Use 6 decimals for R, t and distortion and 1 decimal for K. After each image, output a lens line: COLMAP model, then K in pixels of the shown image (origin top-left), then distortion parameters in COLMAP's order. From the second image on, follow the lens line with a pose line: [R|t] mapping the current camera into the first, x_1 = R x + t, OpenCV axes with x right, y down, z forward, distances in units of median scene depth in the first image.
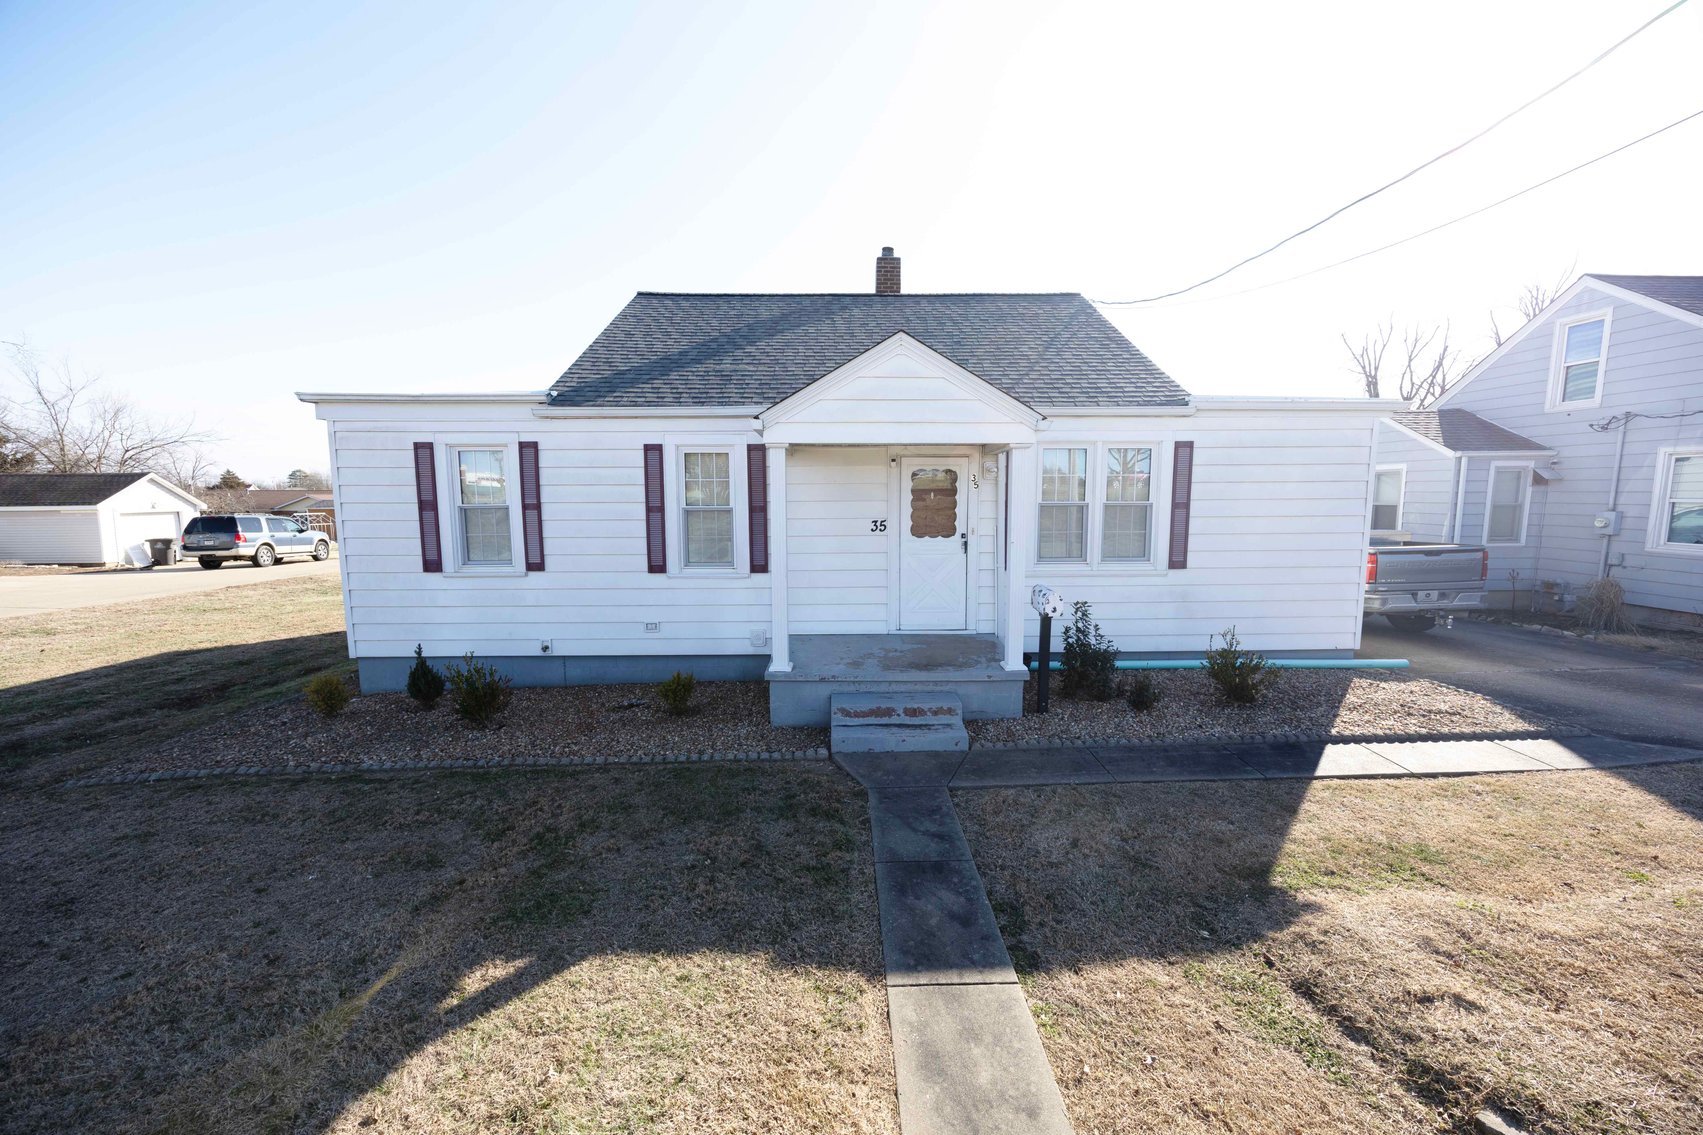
lens RADIAL K [[641.3, 0, 856.7], [0, 641.3, 565.8], [0, 0, 1]] dist [-0.003430, -0.000239]
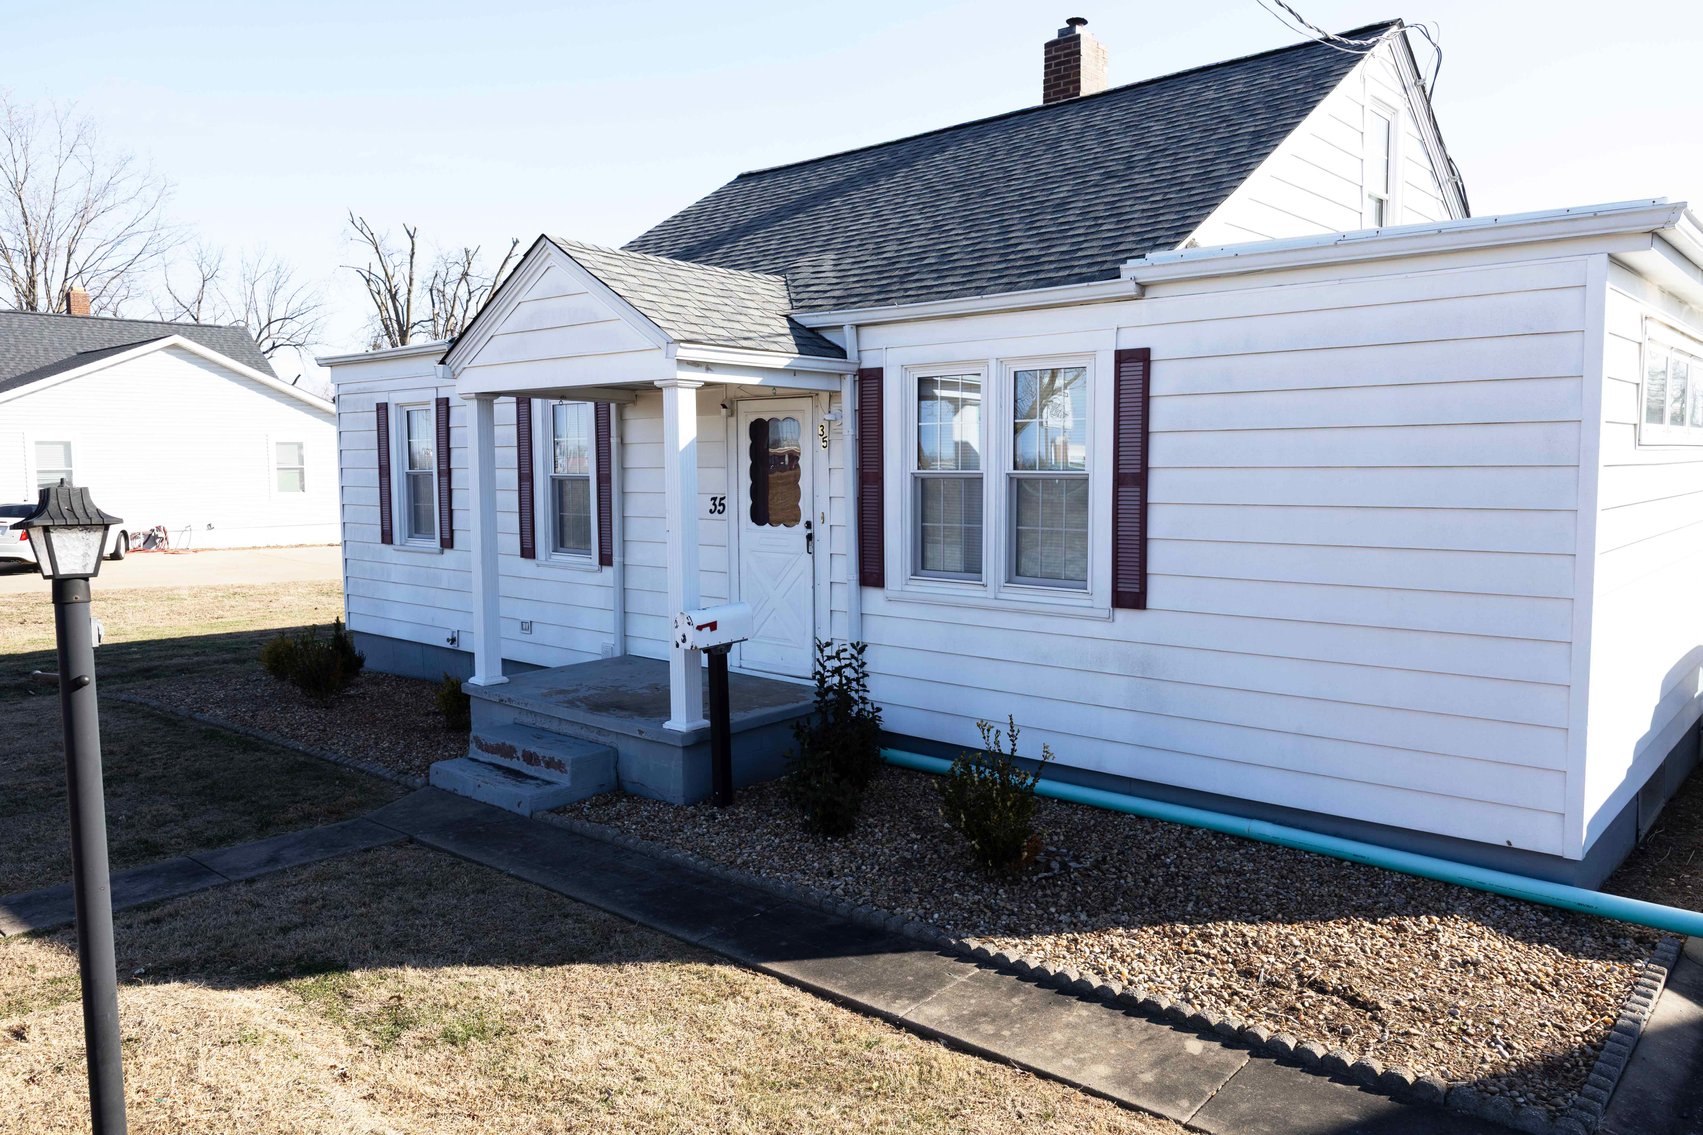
lens RADIAL K [[1202.0, 0, 846.6], [0, 1202.0, 553.6], [0, 0, 1]] dist [0.027355, -0.029730]
pose [[0.732528, 0.052173, -0.678735, 0.977981], [-0.076435, 0.997057, -0.005851, -0.015426], [0.676432, 0.056165, 0.734360, 0.180726]]
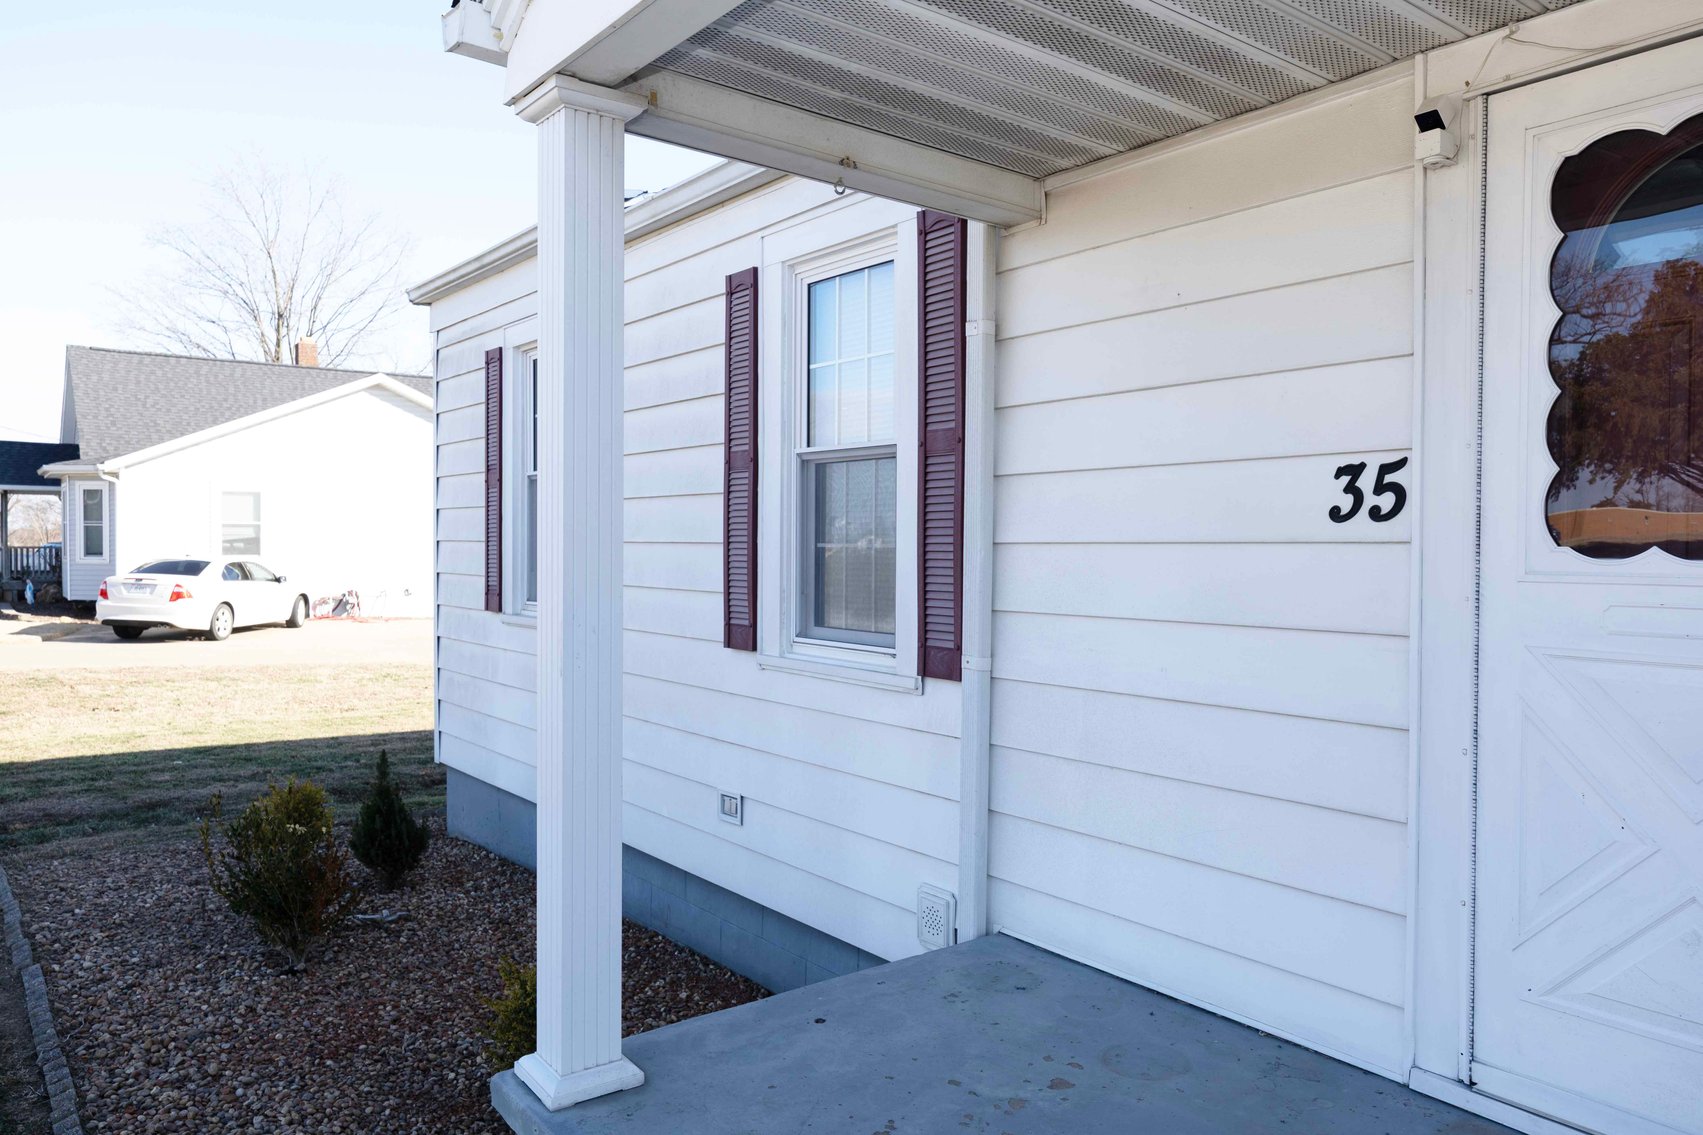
lens RADIAL K [[1202.0, 0, 835.6], [0, 1202.0, 569.5], [0, 0, 1]] dist [0.027355, -0.029730]
pose [[0.582660, 0.025065, -0.812329, 0.232984], [-0.104719, 0.993508, -0.044456, -0.007321], [0.805941, 0.110969, 0.581502, 0.668678]]
